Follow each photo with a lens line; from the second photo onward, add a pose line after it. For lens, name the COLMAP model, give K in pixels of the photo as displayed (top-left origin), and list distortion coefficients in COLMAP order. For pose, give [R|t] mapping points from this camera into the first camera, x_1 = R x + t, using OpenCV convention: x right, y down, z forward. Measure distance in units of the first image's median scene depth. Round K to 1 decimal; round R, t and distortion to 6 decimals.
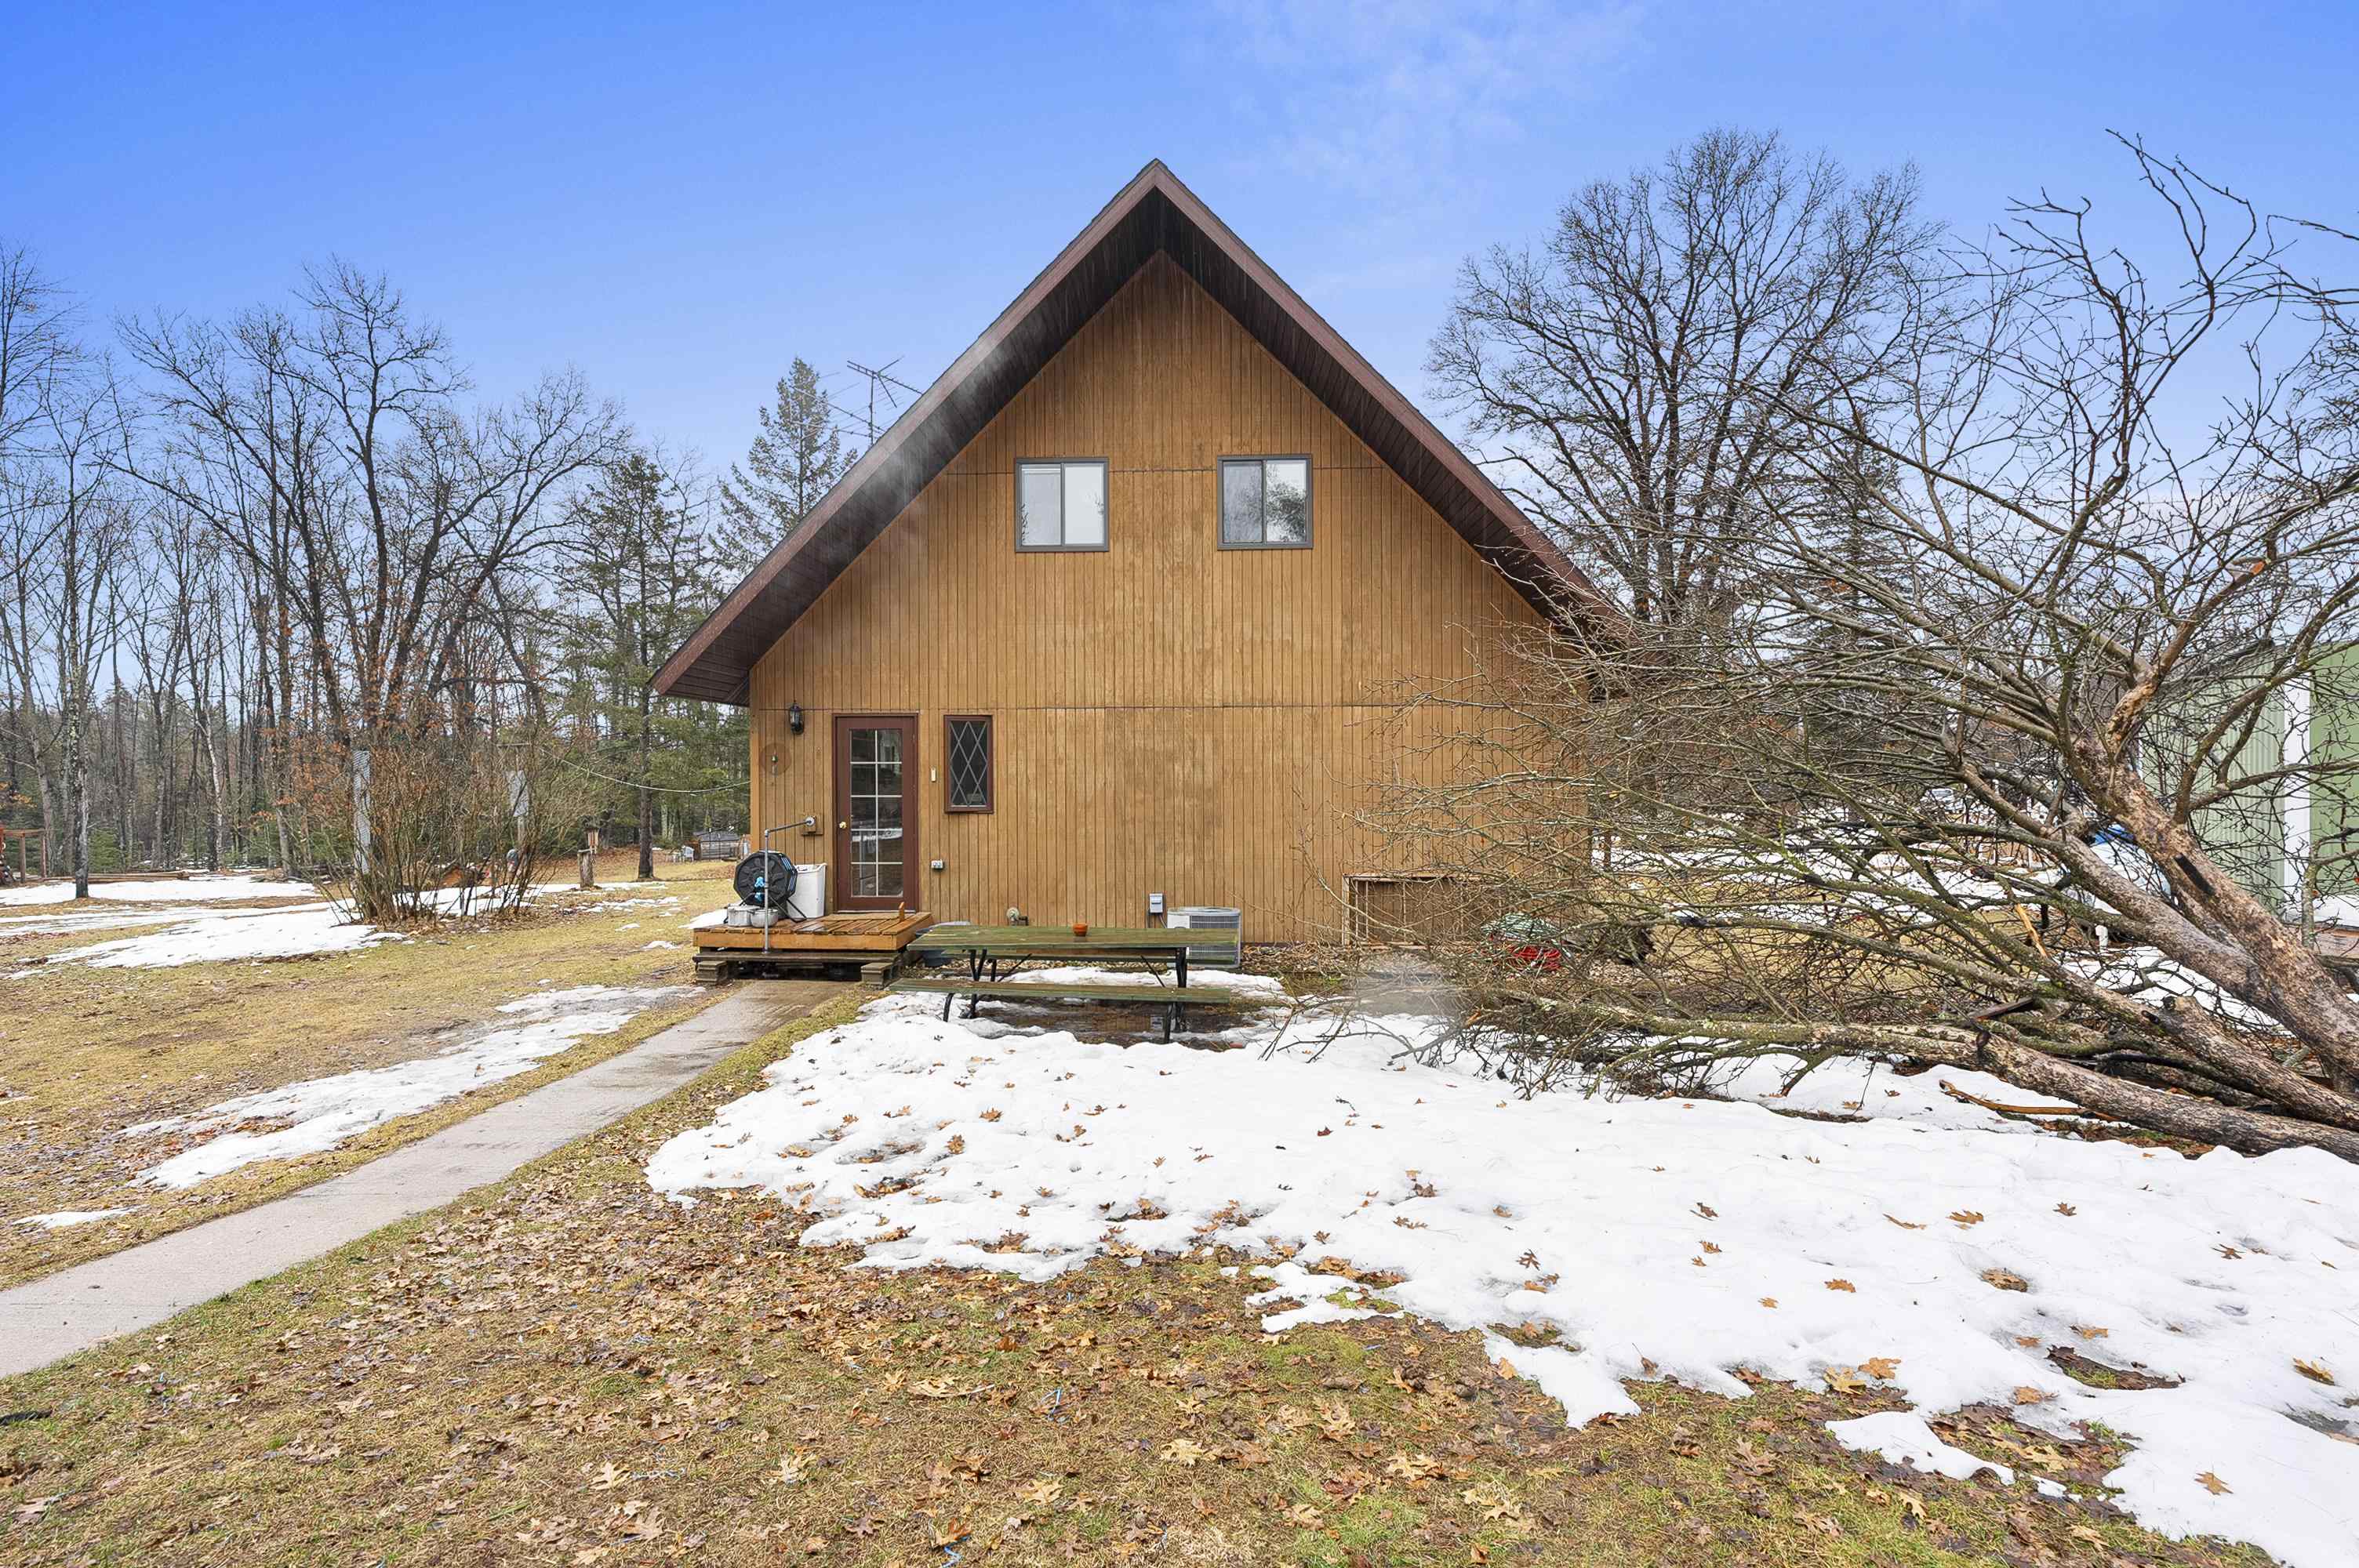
lens RADIAL K [[1072.5, 0, 1175.9], [0, 1072.5, 776.6], [0, 0, 1]] dist [-0.001453, -0.000022]
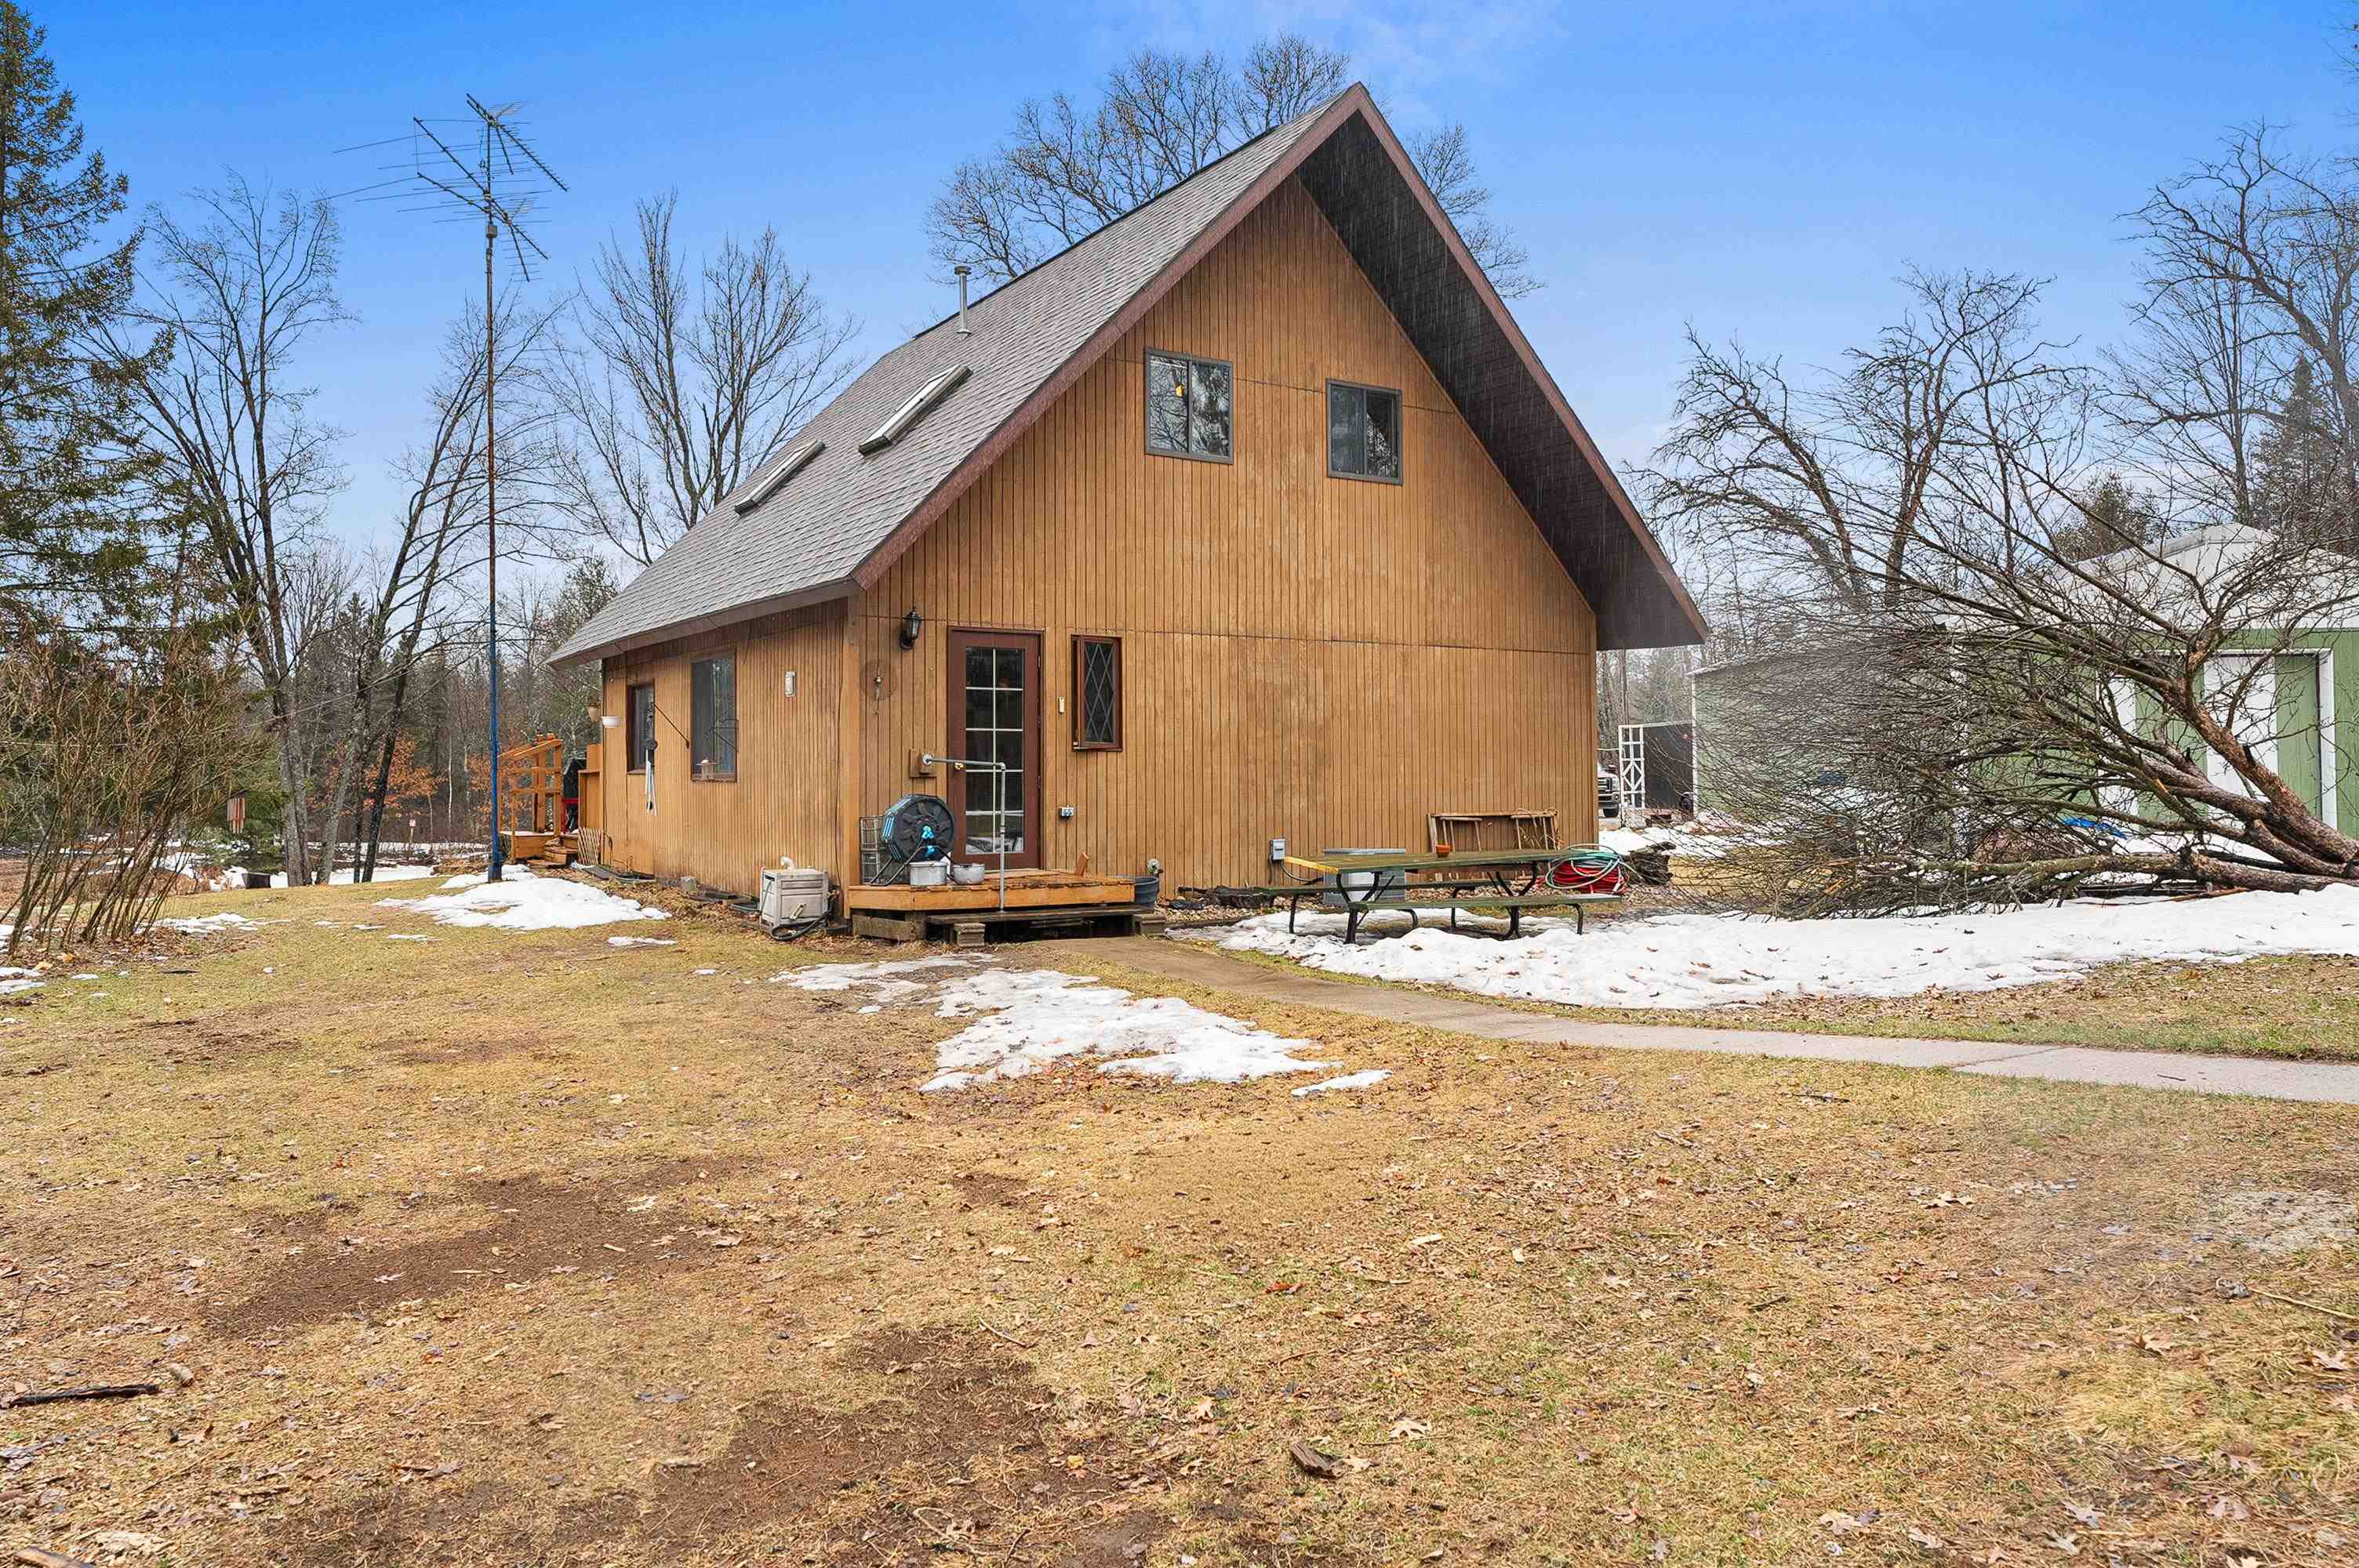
lens RADIAL K [[1554.2, 0, 1169.5], [0, 1554.2, 734.3], [0, 0, 1]] dist [-0.015342, 0.004130]
pose [[0.821380, 0.013985, 0.570211, -0.851020], [-0.003575, 0.999806, -0.019371, 0.044807], [-0.570371, 0.013873, 0.821270, -0.050347]]
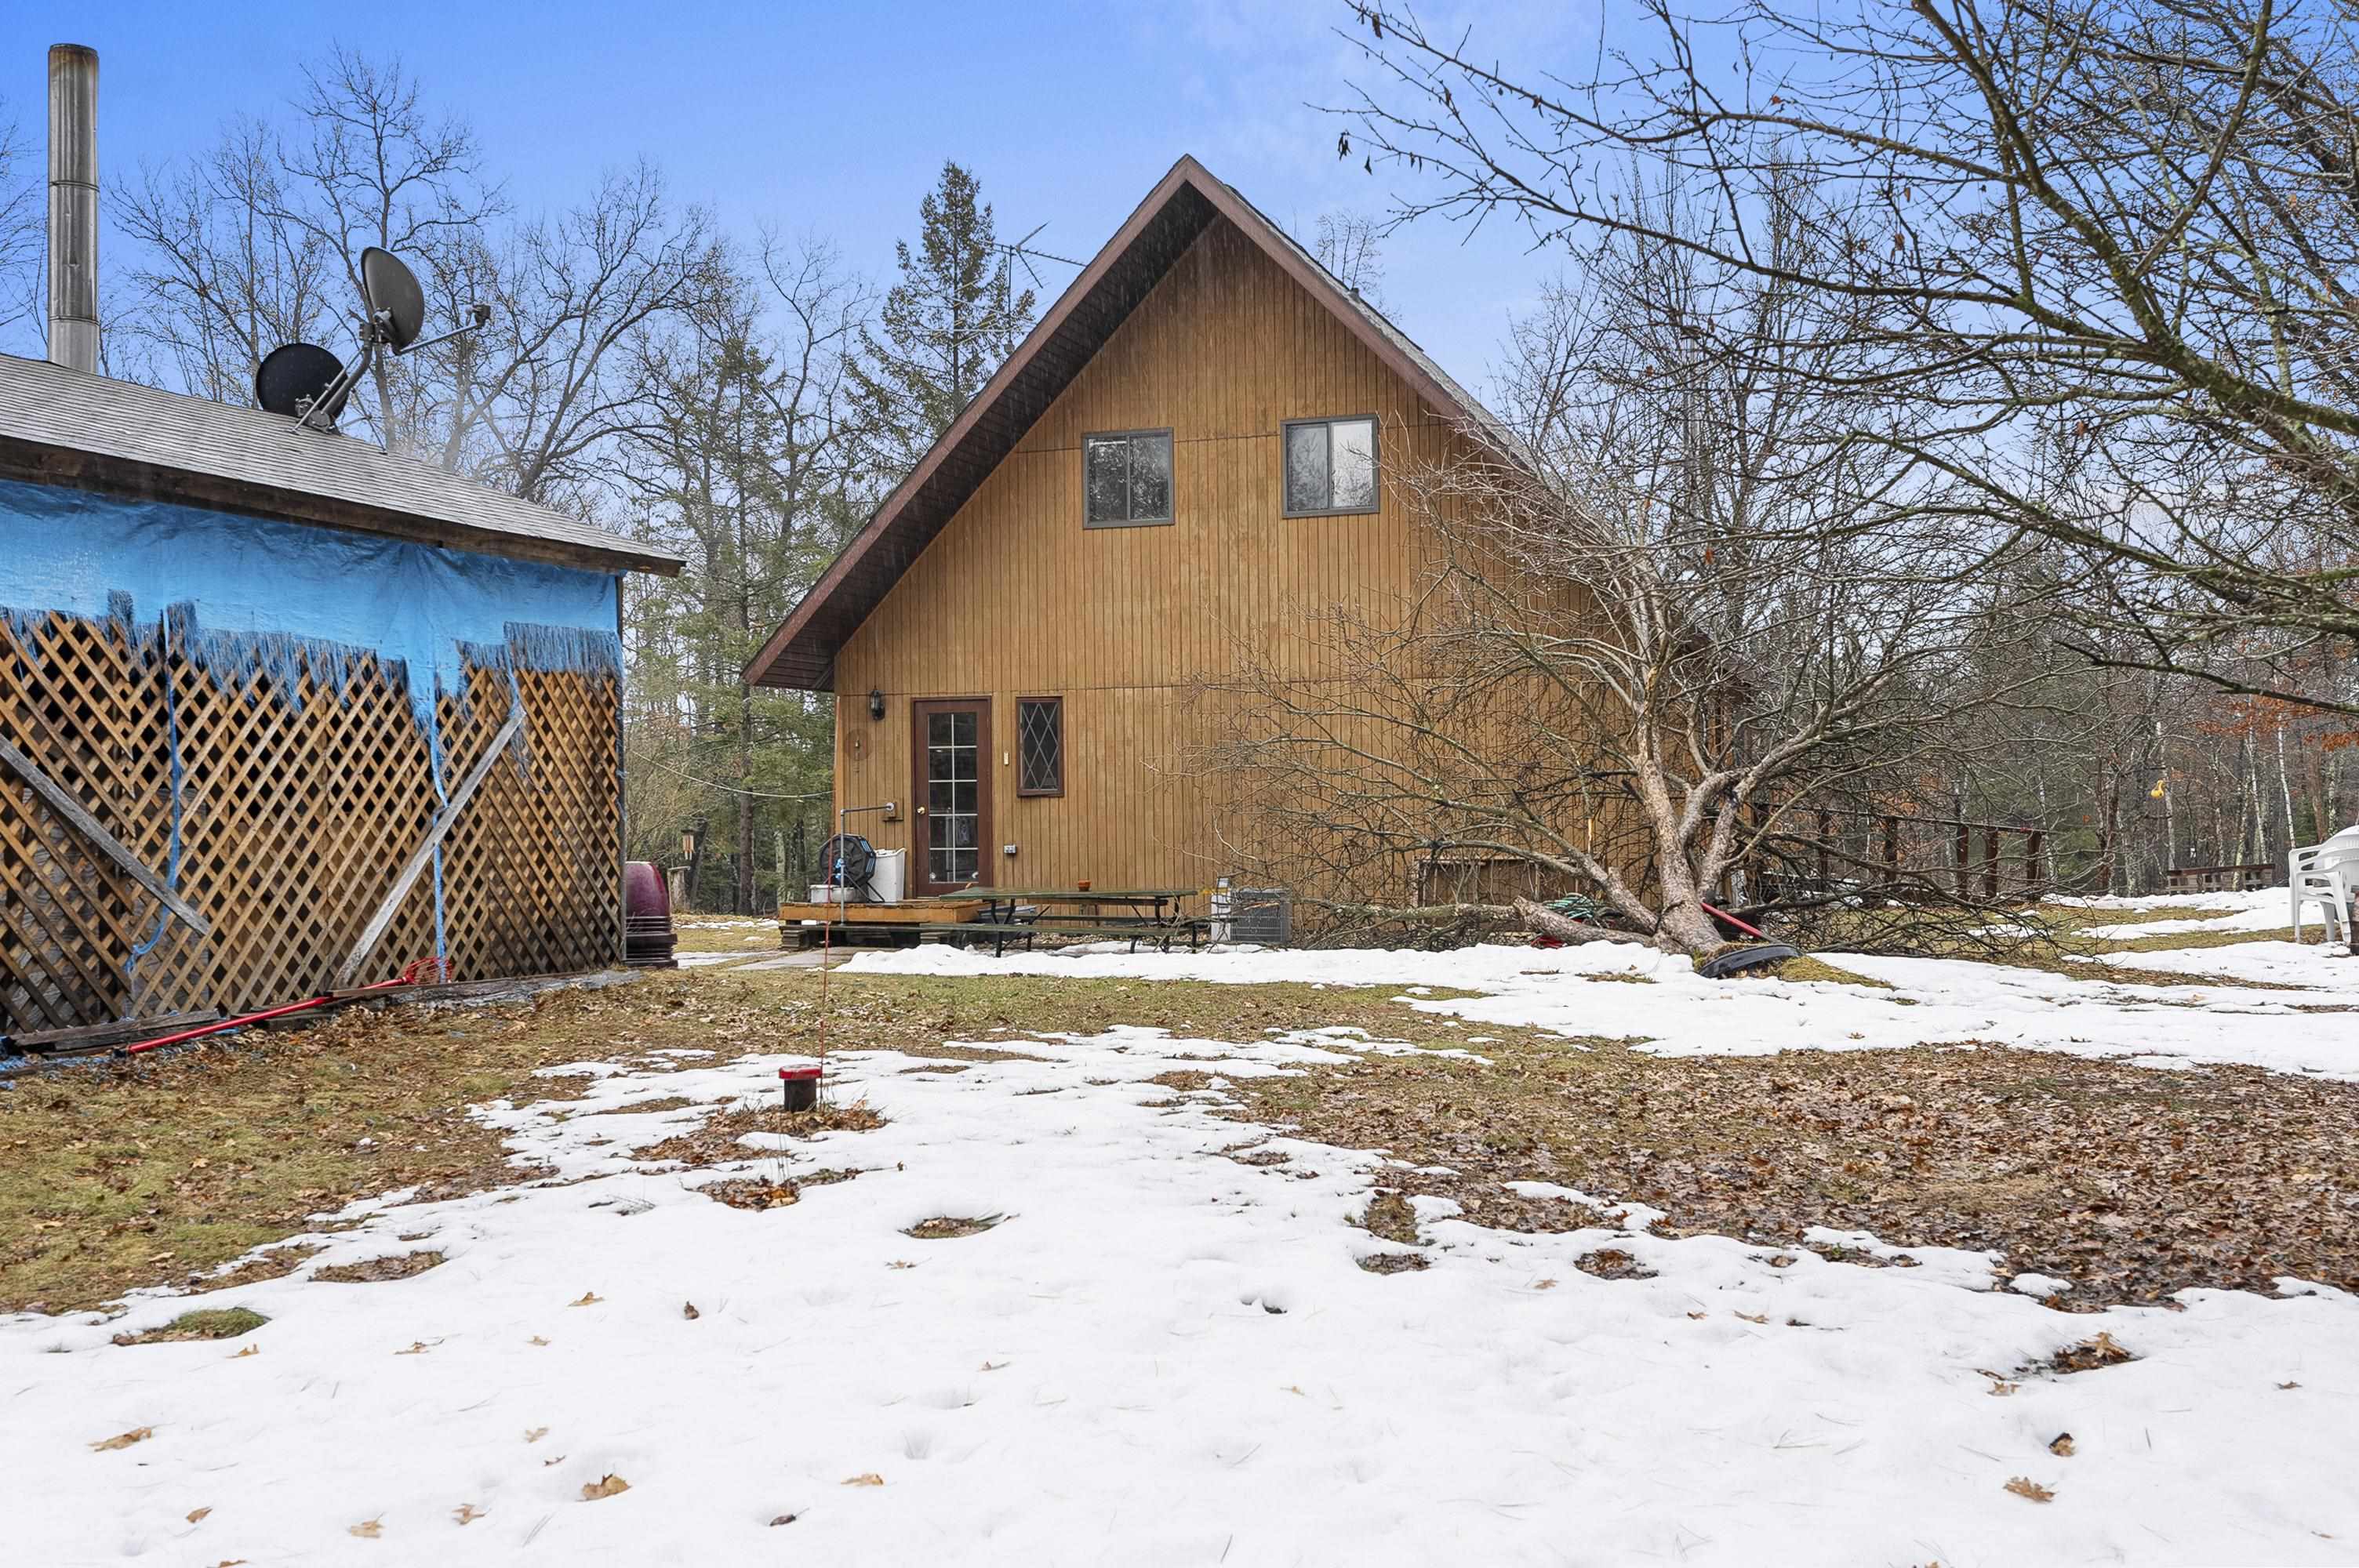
lens RADIAL K [[2347.5, 0, 1145.4], [0, 2347.5, 708.8], [0, 0, 1]] dist [0.015227, 0.000000]
pose [[0.956919, -0.020957, -0.289596, 0.517929], [0.009346, 0.999098, -0.041417, 0.043161], [0.290203, 0.036926, 0.956252, -1.017286]]
